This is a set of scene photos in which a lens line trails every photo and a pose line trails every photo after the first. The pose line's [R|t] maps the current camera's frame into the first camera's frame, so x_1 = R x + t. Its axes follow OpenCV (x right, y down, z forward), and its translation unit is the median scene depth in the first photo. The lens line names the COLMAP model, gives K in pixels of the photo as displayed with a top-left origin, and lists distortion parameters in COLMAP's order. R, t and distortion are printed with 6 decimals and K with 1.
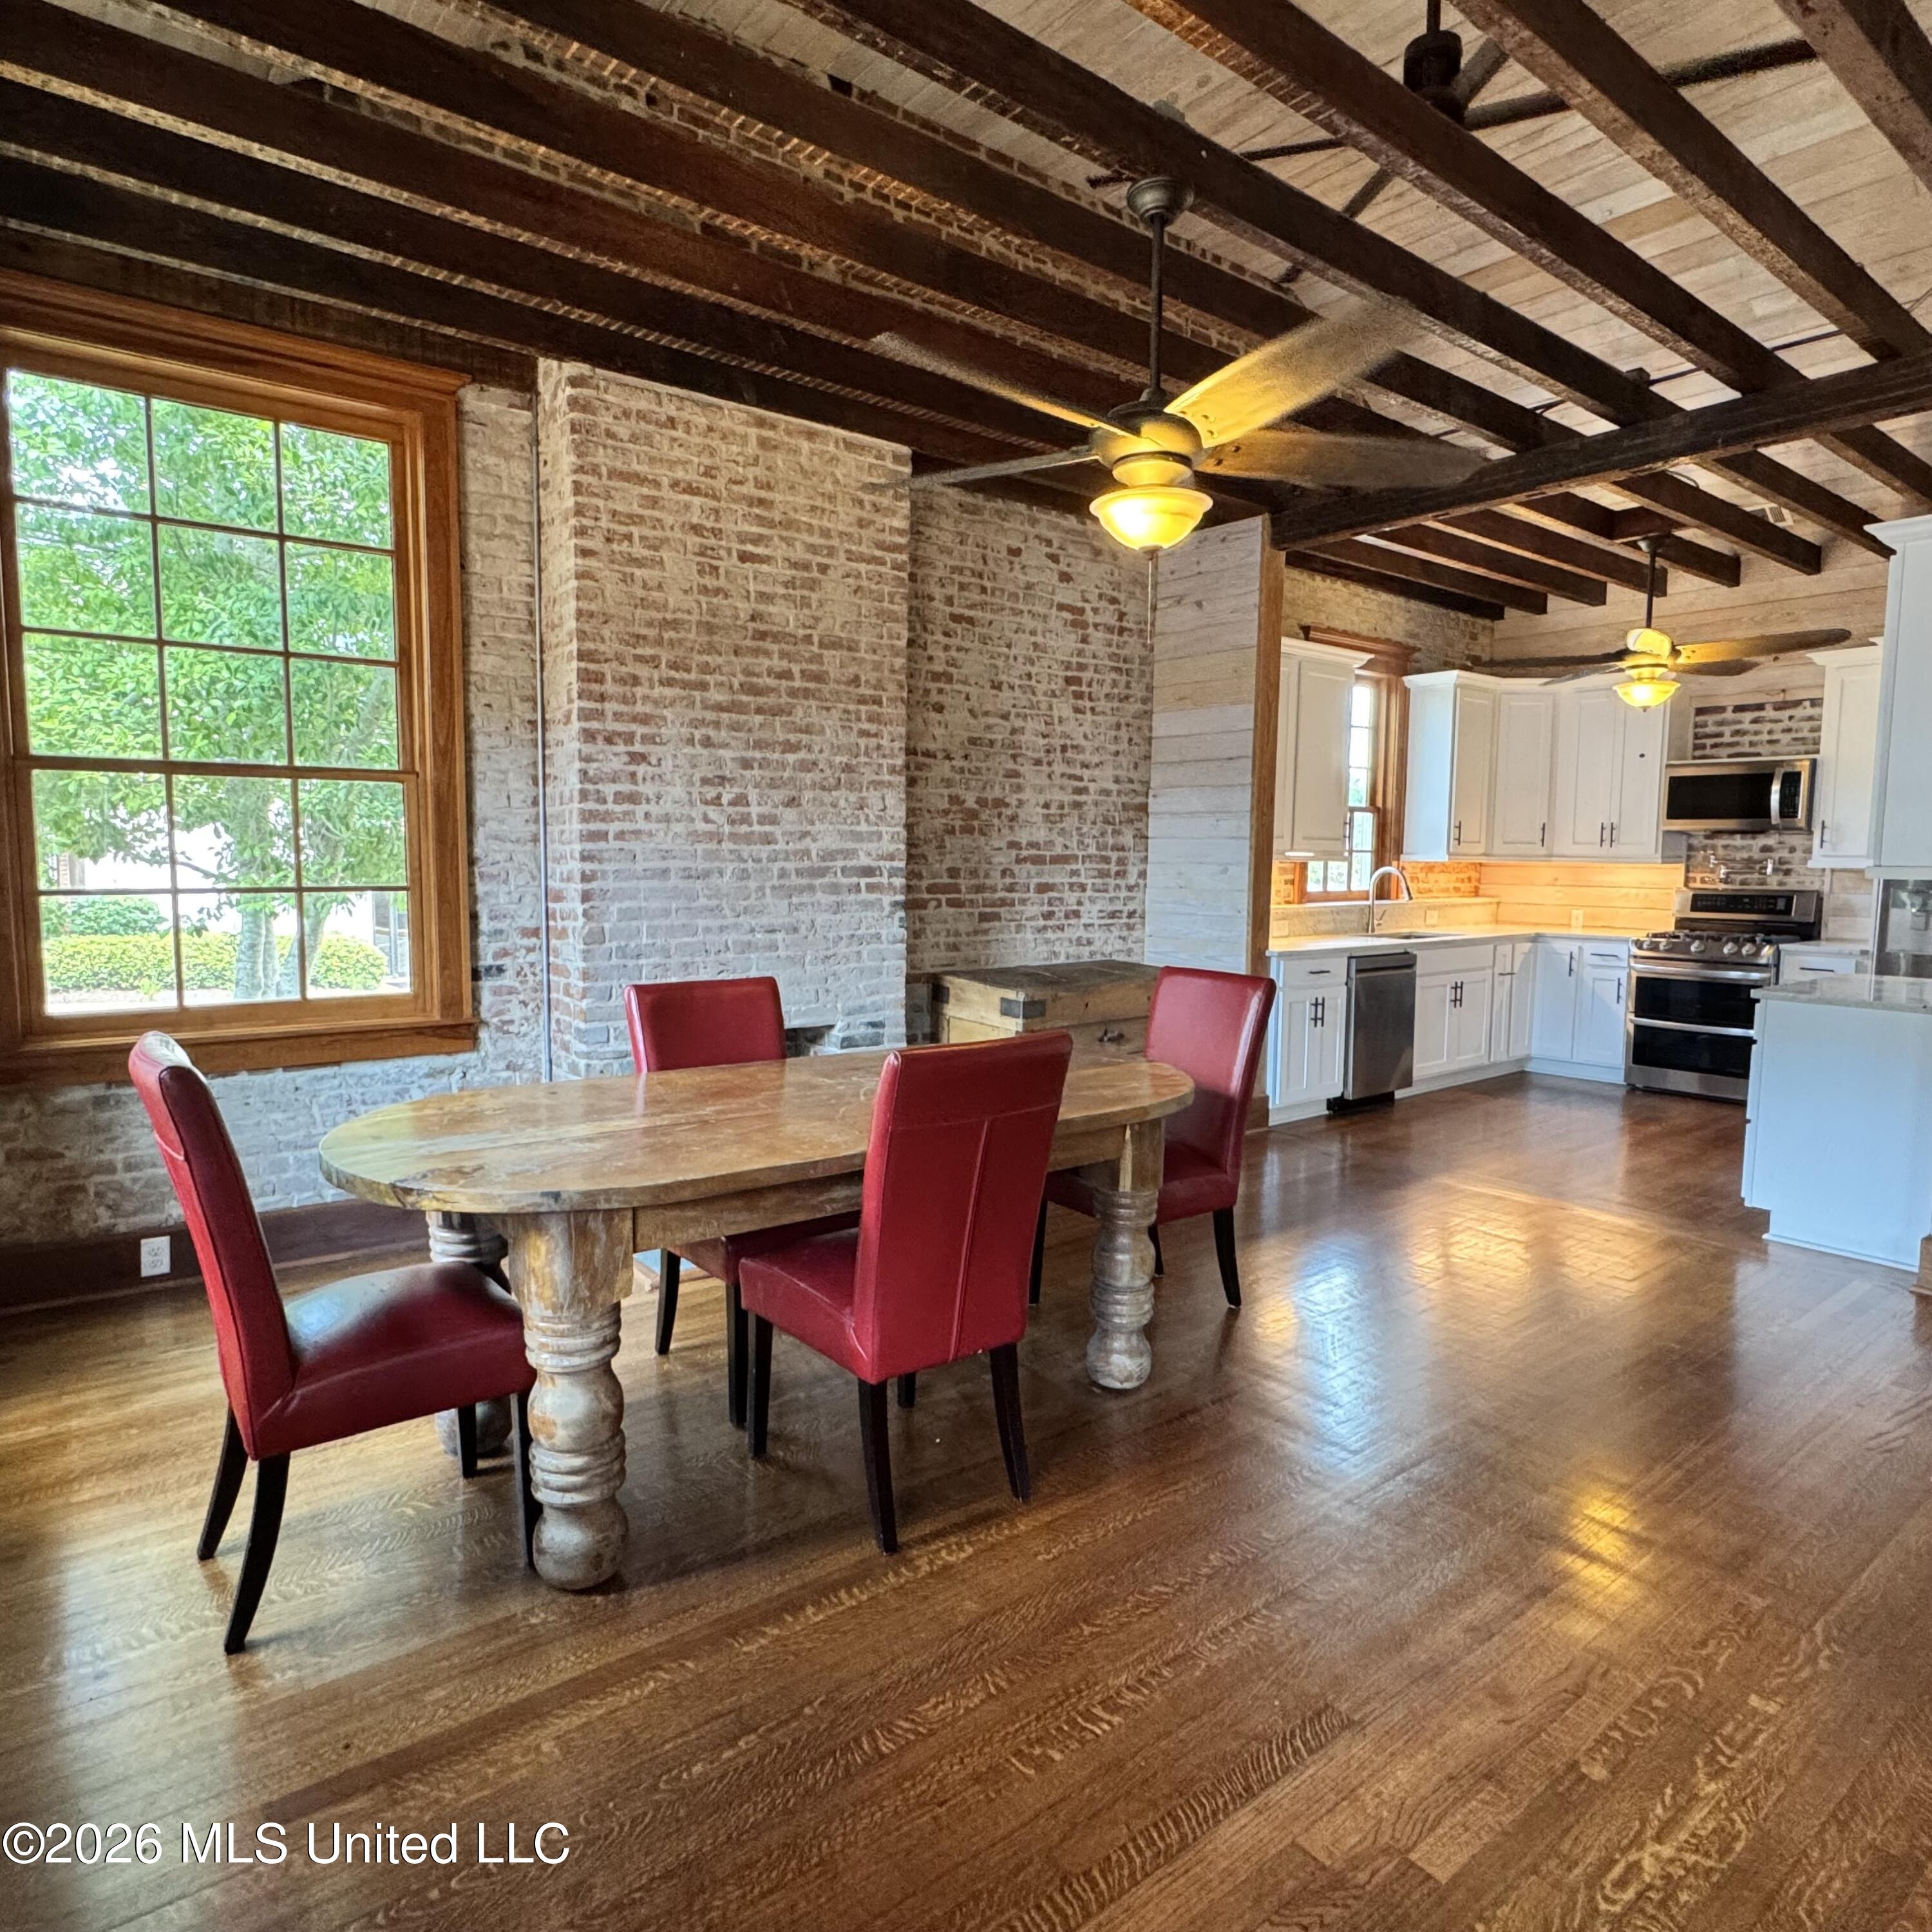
lens RADIAL K [[1221.6, 0, 967.9], [0, 1221.6, 963.3], [0, 0, 1]] dist [-0.004900, 0.002491]
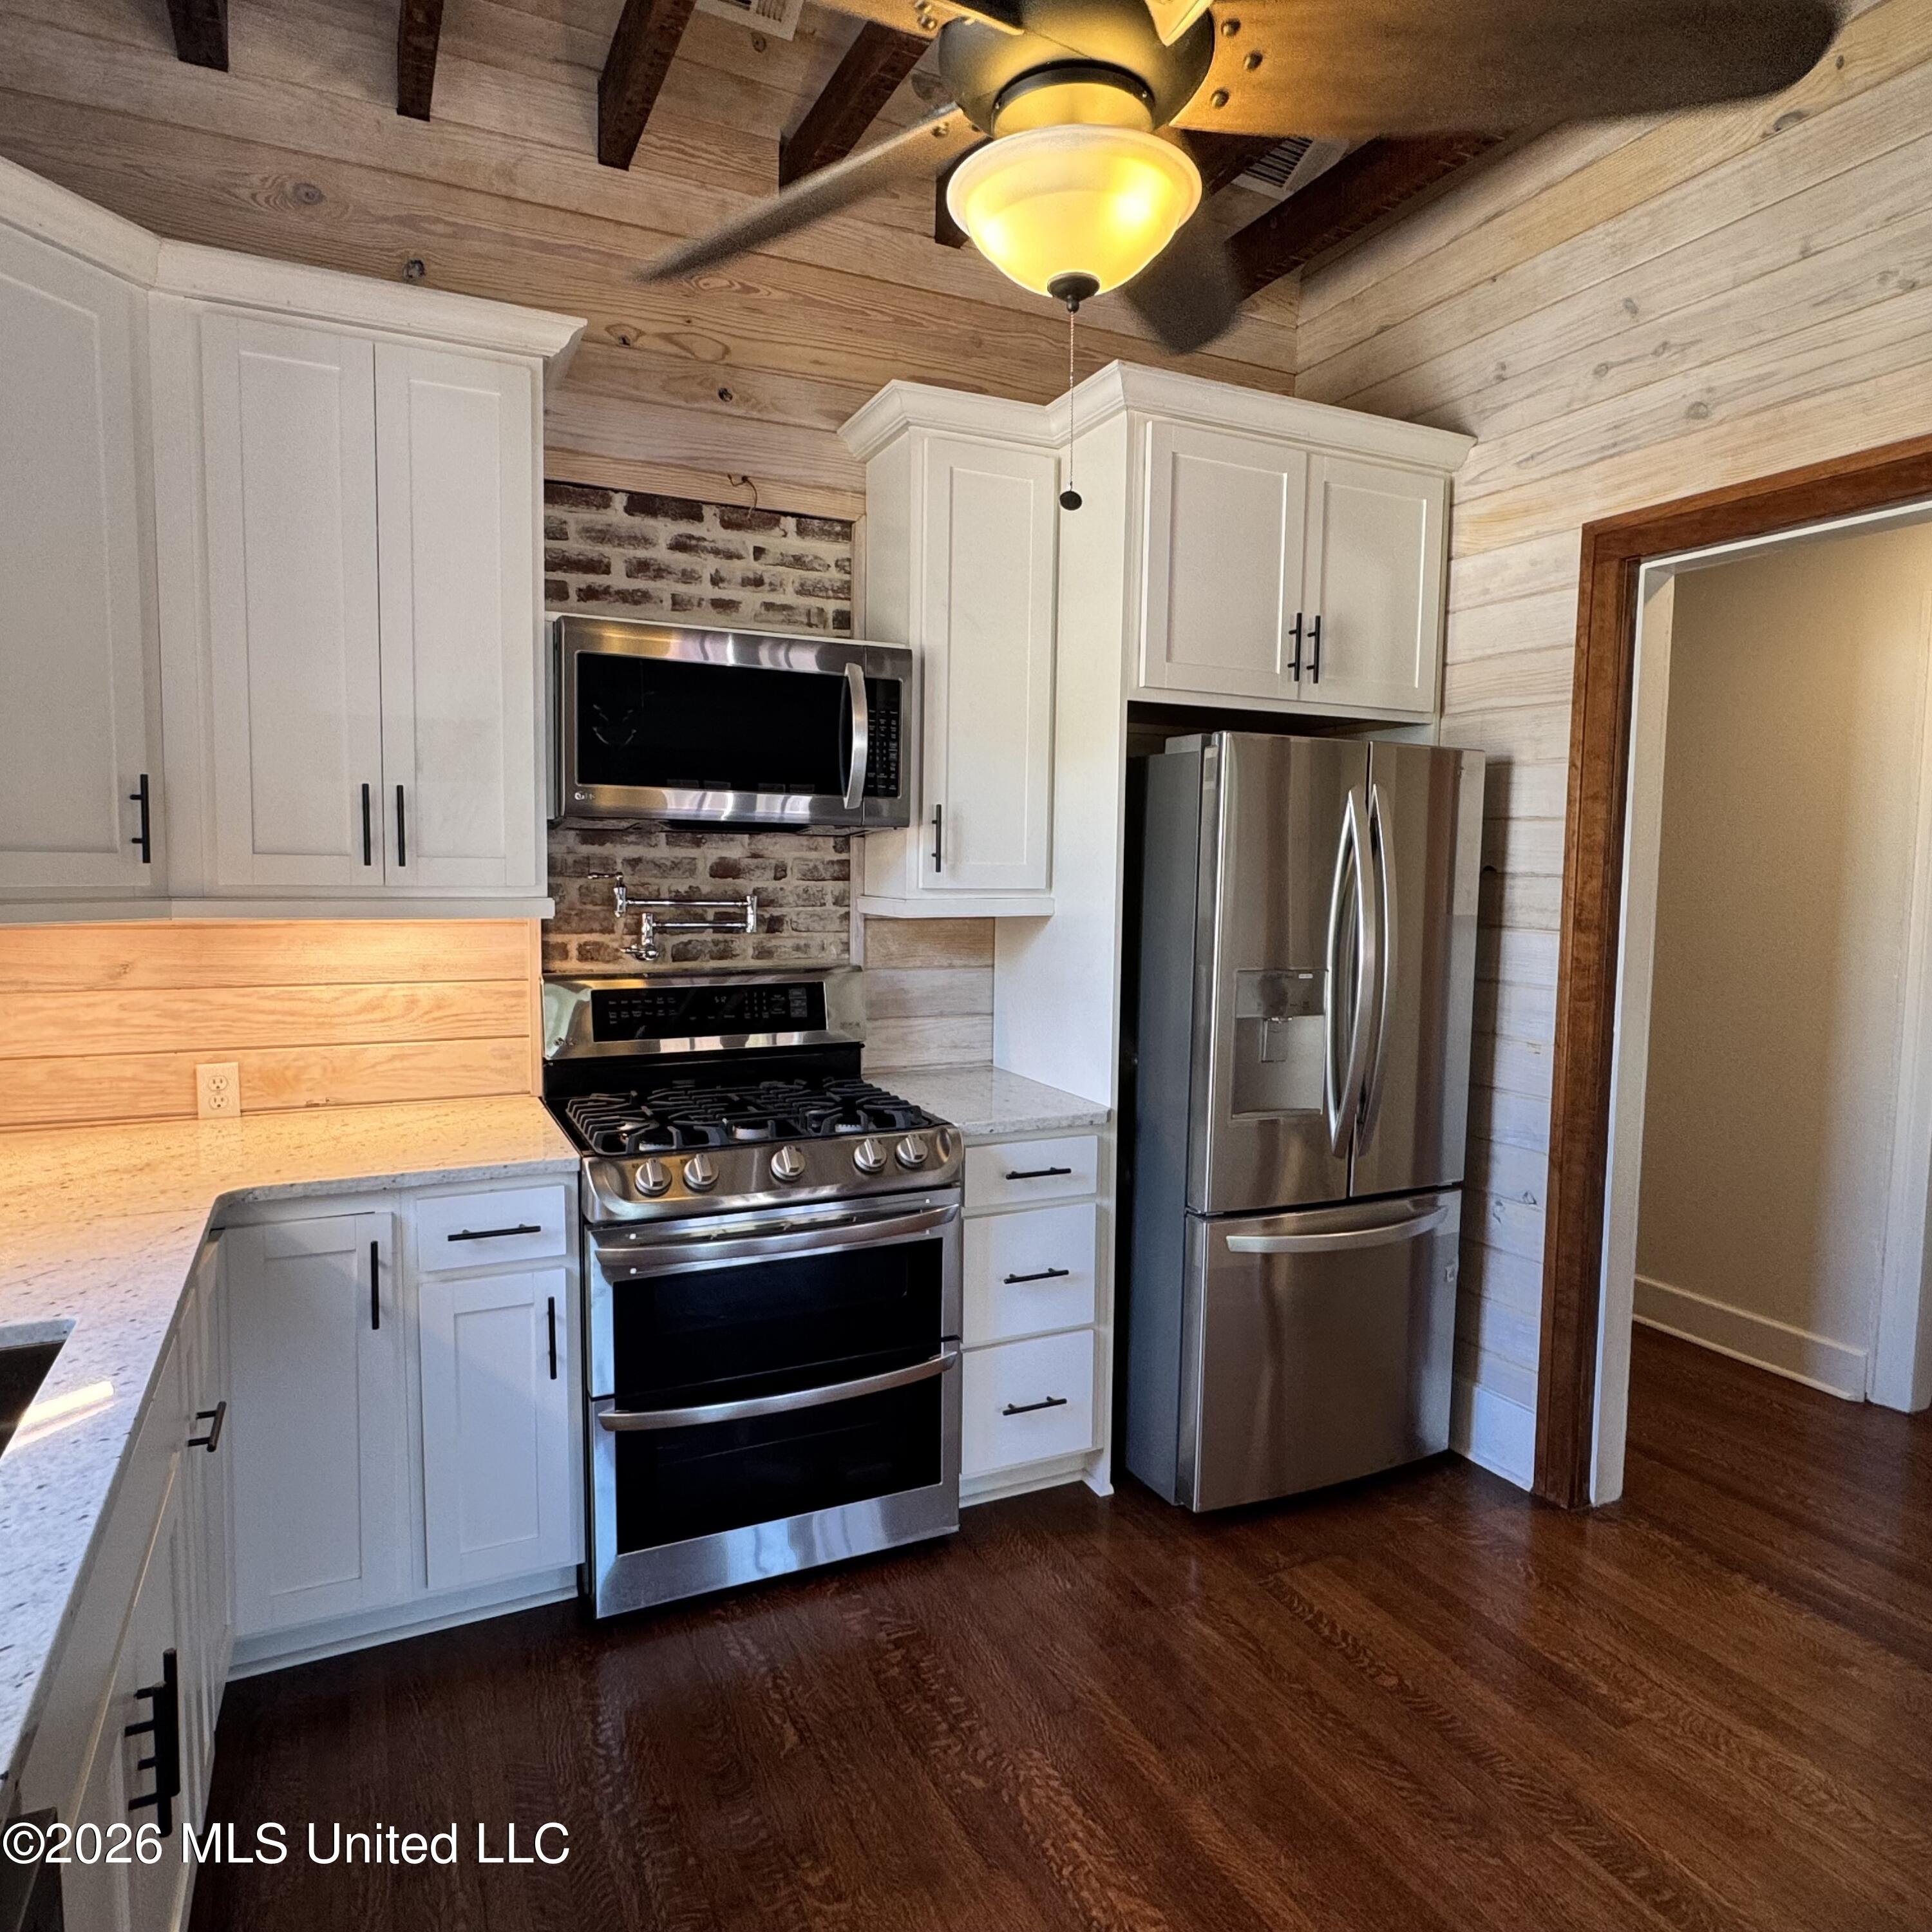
lens RADIAL K [[1264.0, 0, 966.0], [0, 1264.0, 966.0], [0, 0, 1]] dist [-0.004053, -0.001341]
pose [[0.227280, -0.086353, 0.969993, 0.310353], [0.078326, 0.994455, 0.070178, -0.101721], [-0.970674, 0.060026, 0.232783, 0.987472]]
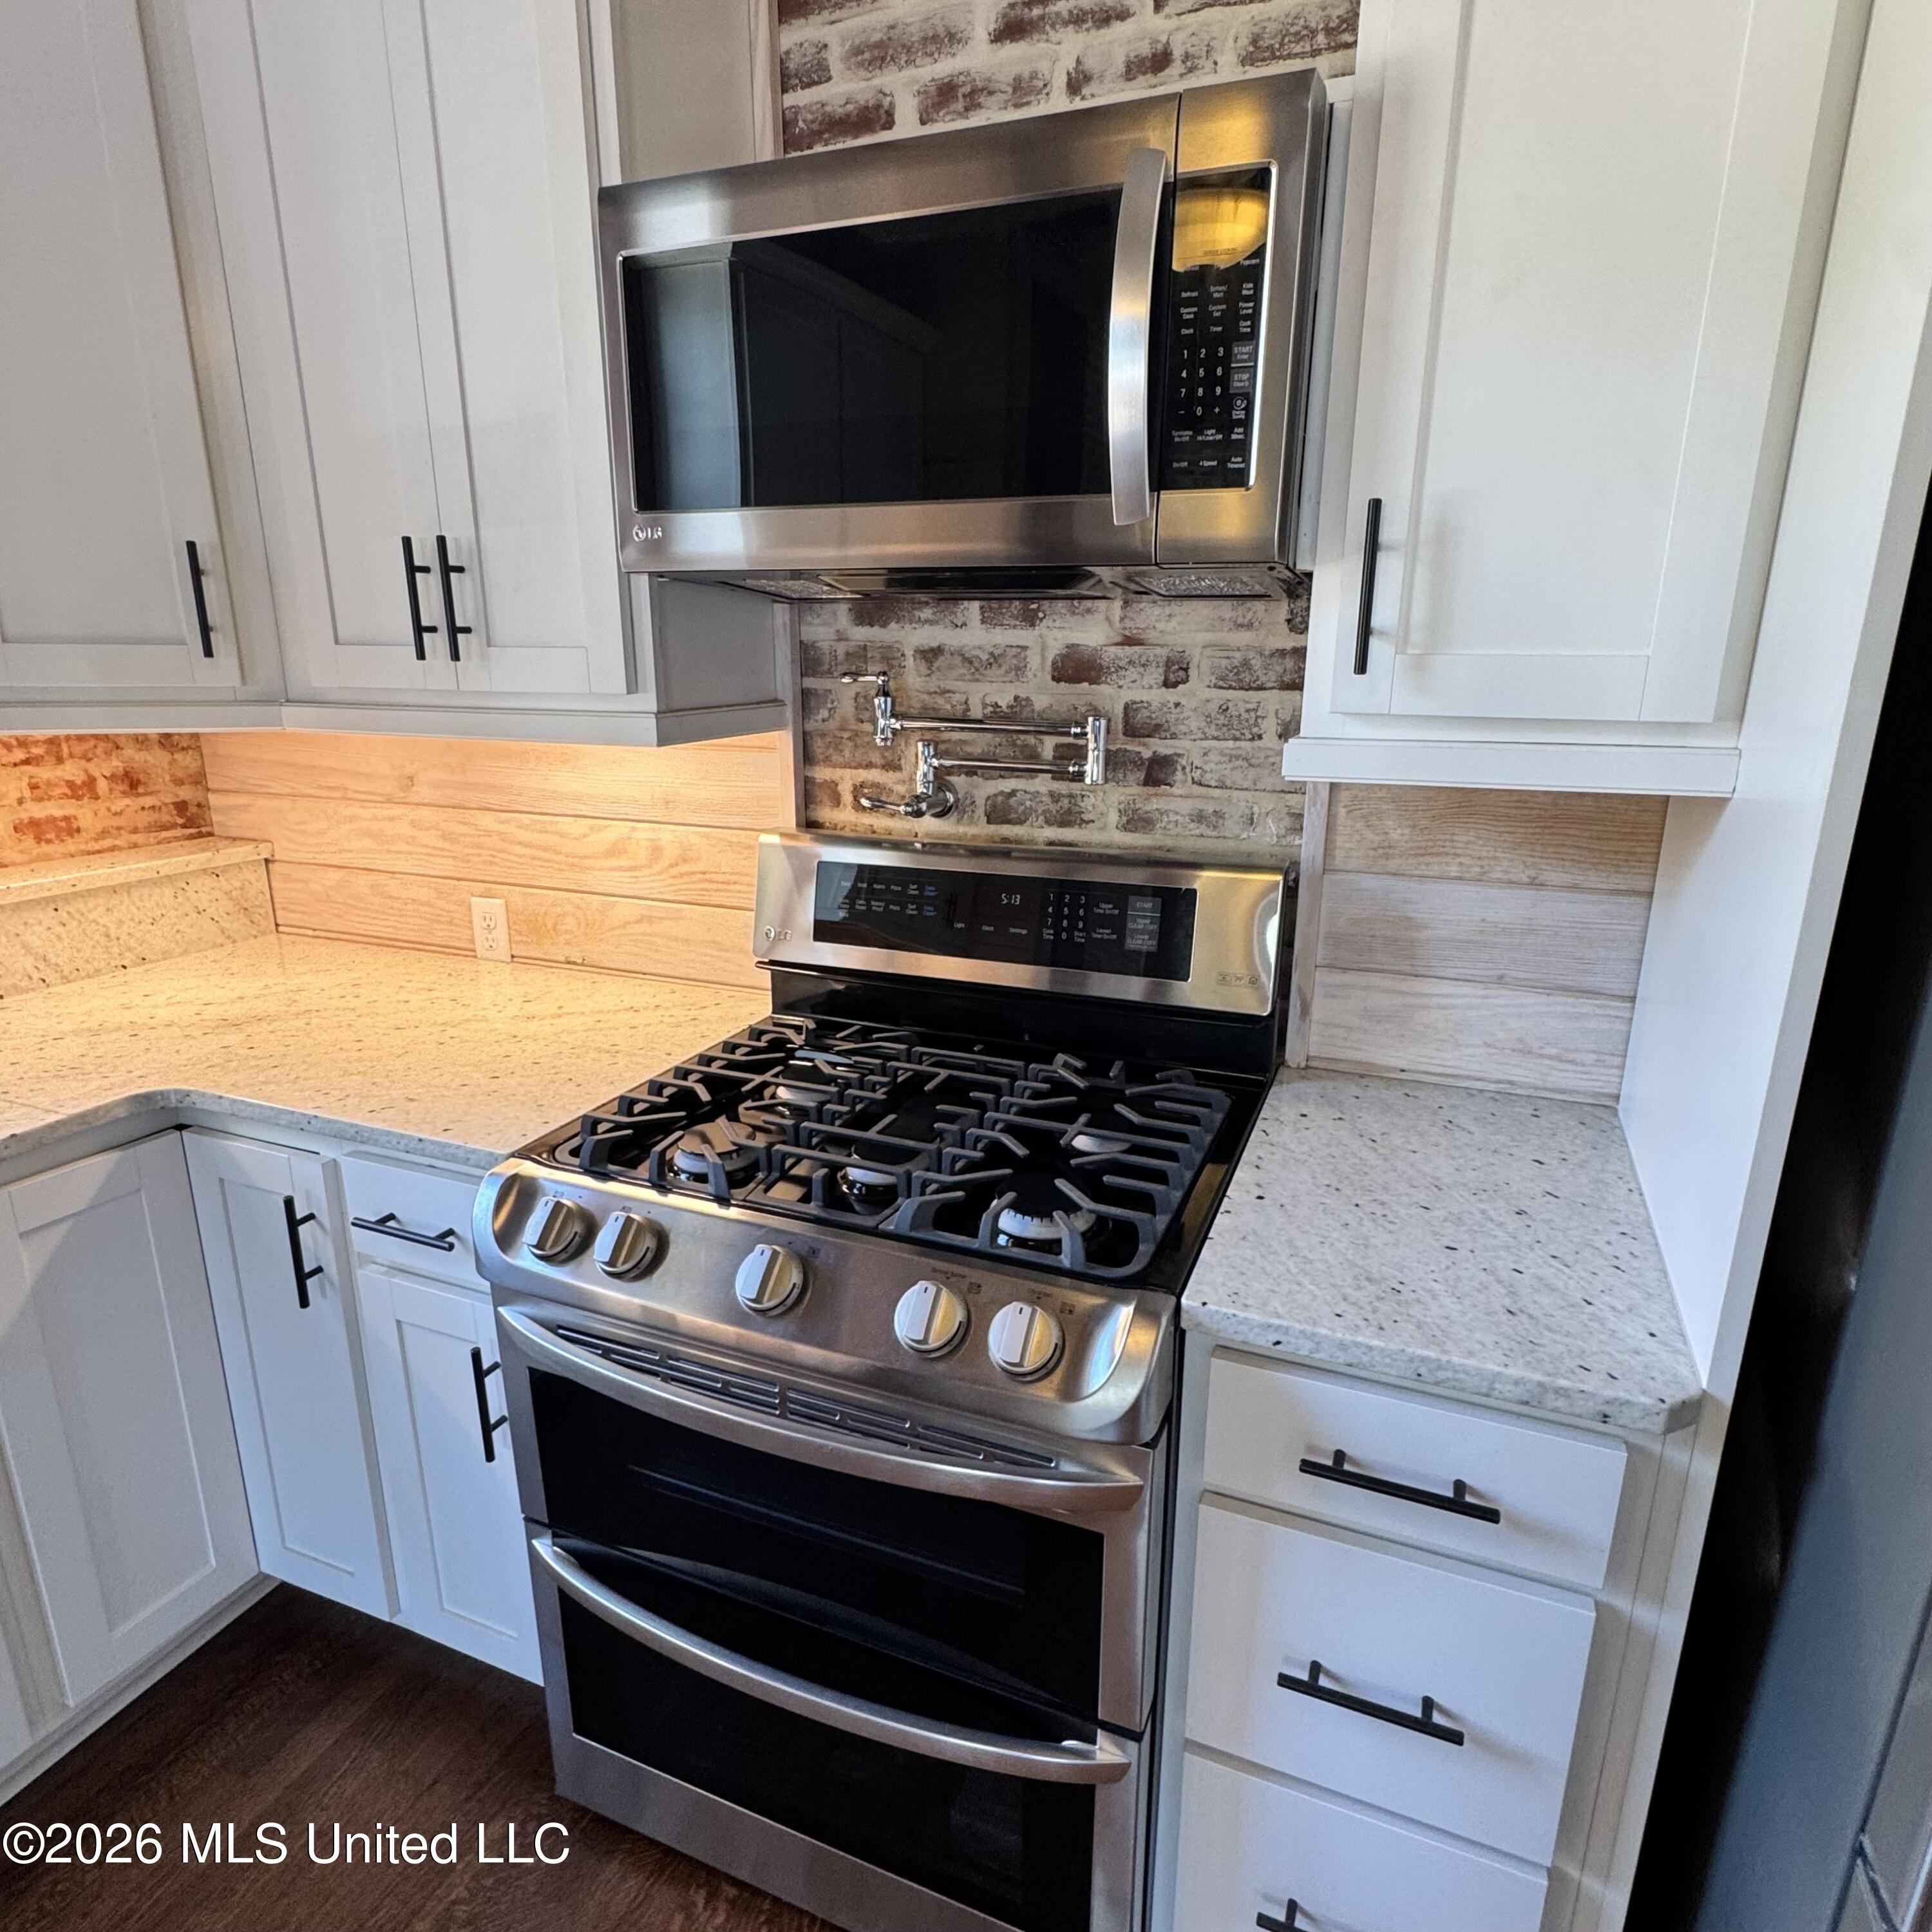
lens RADIAL K [[1146.1, 0, 966.0], [0, 1146.1, 966.0], [0, 0, 1]] dist [-0.001685, -0.000748]
pose [[0.873256, -0.133564, 0.468598, 0.631608], [0.046915, 0.980277, 0.191979, -0.096904], [-0.484997, -0.145662, 0.862299, 0.976466]]
